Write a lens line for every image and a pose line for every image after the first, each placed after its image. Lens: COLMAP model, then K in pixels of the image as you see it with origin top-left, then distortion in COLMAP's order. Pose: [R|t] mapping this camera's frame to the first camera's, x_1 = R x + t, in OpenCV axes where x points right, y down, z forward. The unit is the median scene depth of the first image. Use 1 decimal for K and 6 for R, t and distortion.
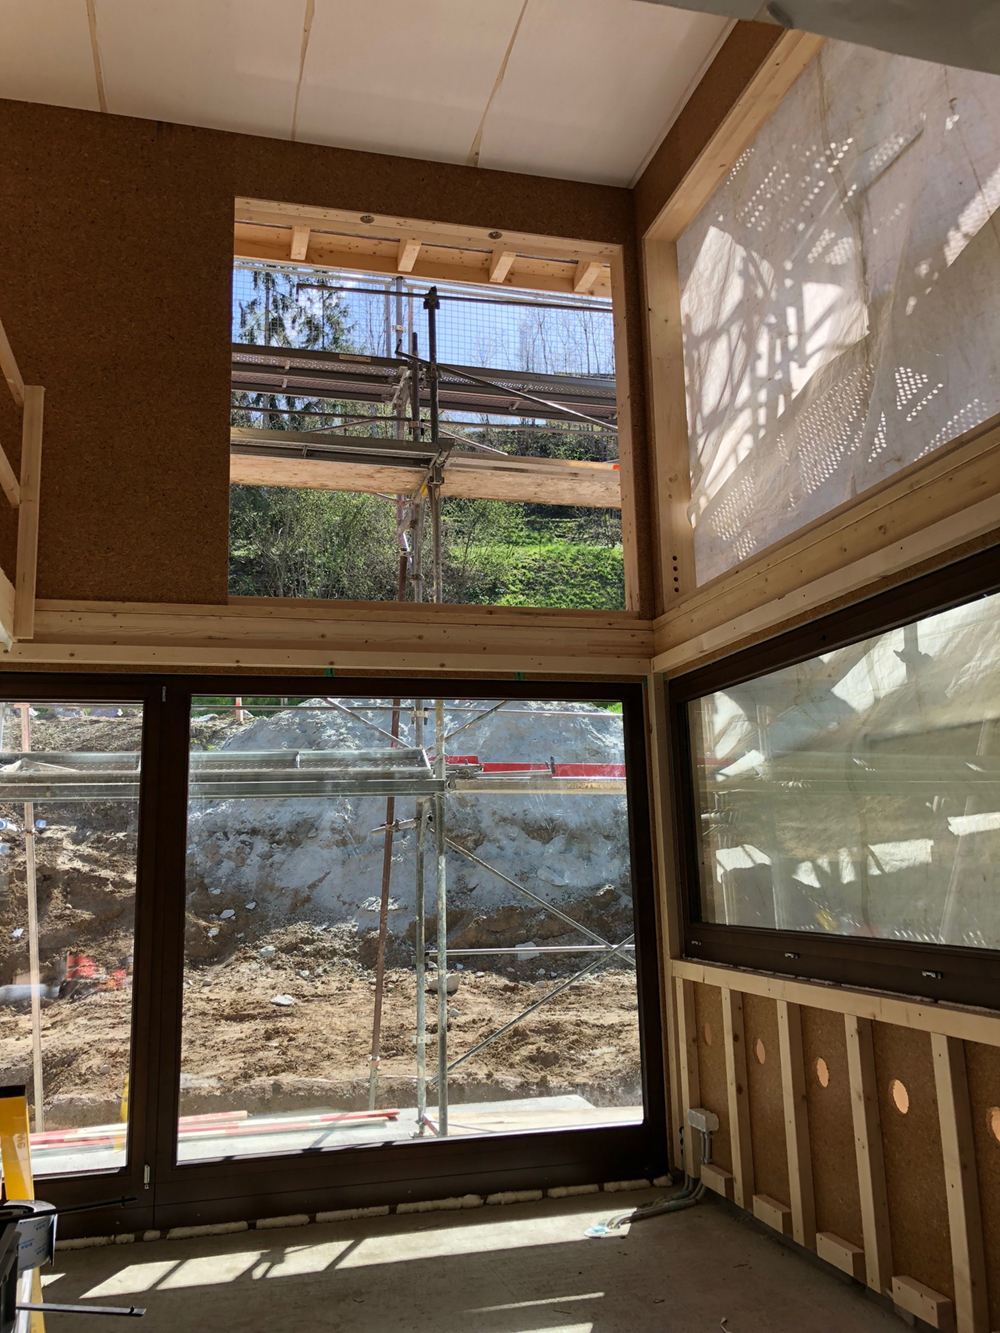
lens RADIAL K [[1090.5, 0, 492.2], [0, 1090.5, 658.0], [0, 0, 1]] dist [0.034791, -0.043544]
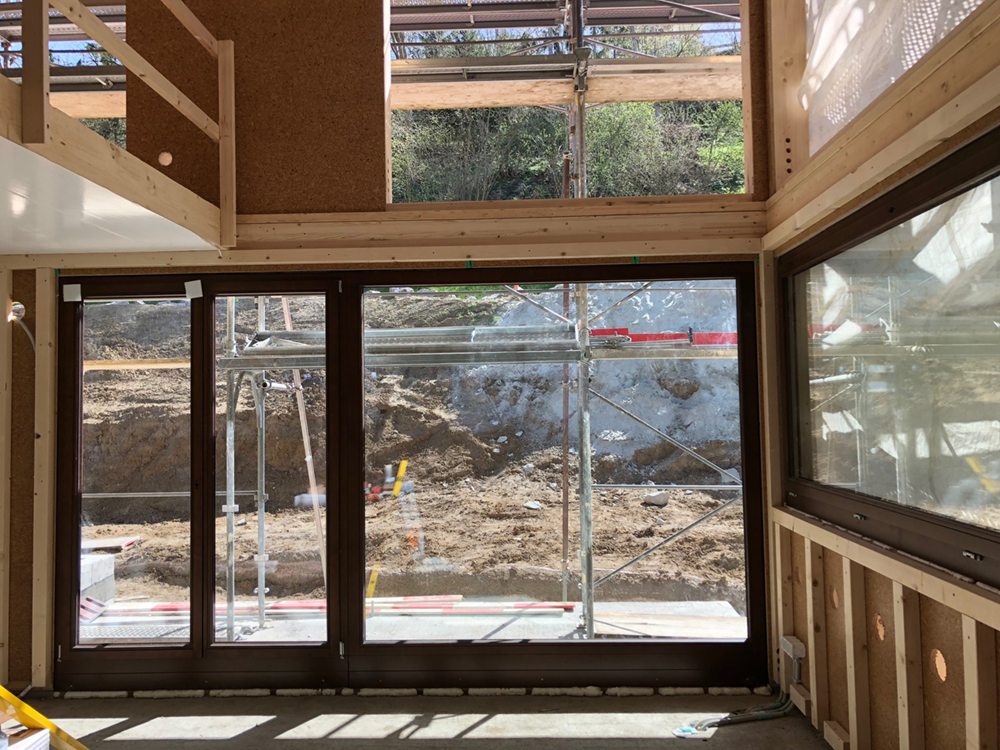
lens RADIAL K [[818.0, 0, 502.5], [0, 818.0, 366.7], [0, 0, 1]] dist [0.034791, -0.043544]
pose [[0.957317, -0.004374, -0.289008, 0.137076], [0.047382, 0.988734, 0.141984, -0.000577], [0.285131, -0.149617, 0.946739, 0.136664]]
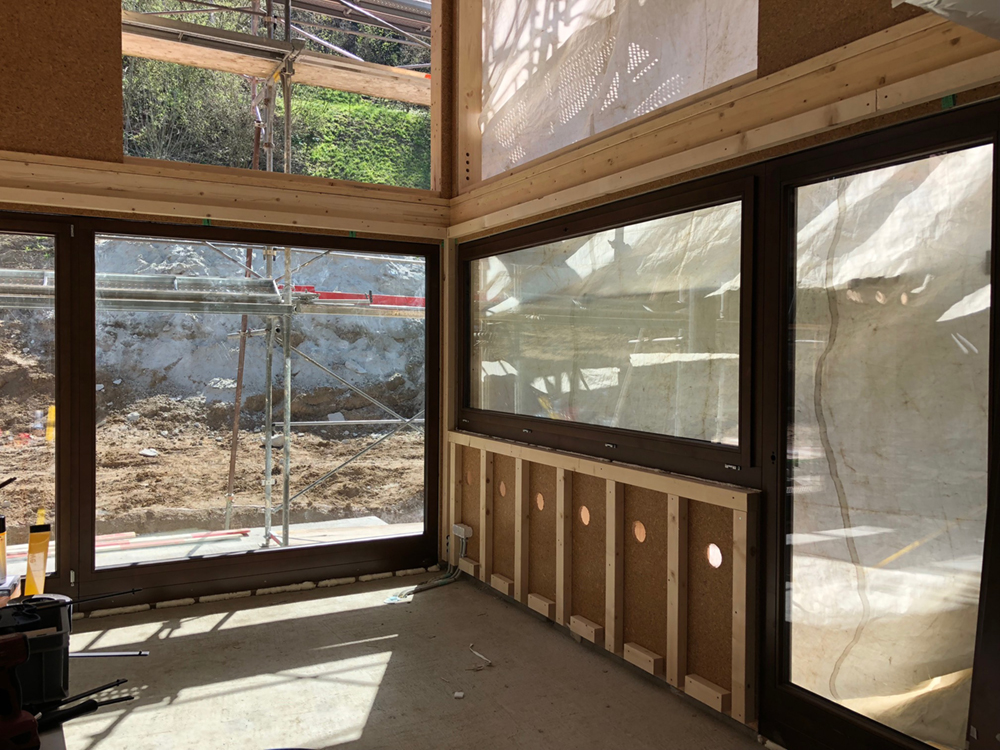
lens RADIAL K [[818.0, 0, 508.7], [0, 818.0, 370.7], [0, 0, 1]] dist [0.034791, -0.043544]
pose [[0.968880, 0.026261, 0.246135, -0.033519], [-0.076503, 0.977443, 0.196859, -0.033001], [-0.235413, -0.209563, 0.949033, -0.067430]]
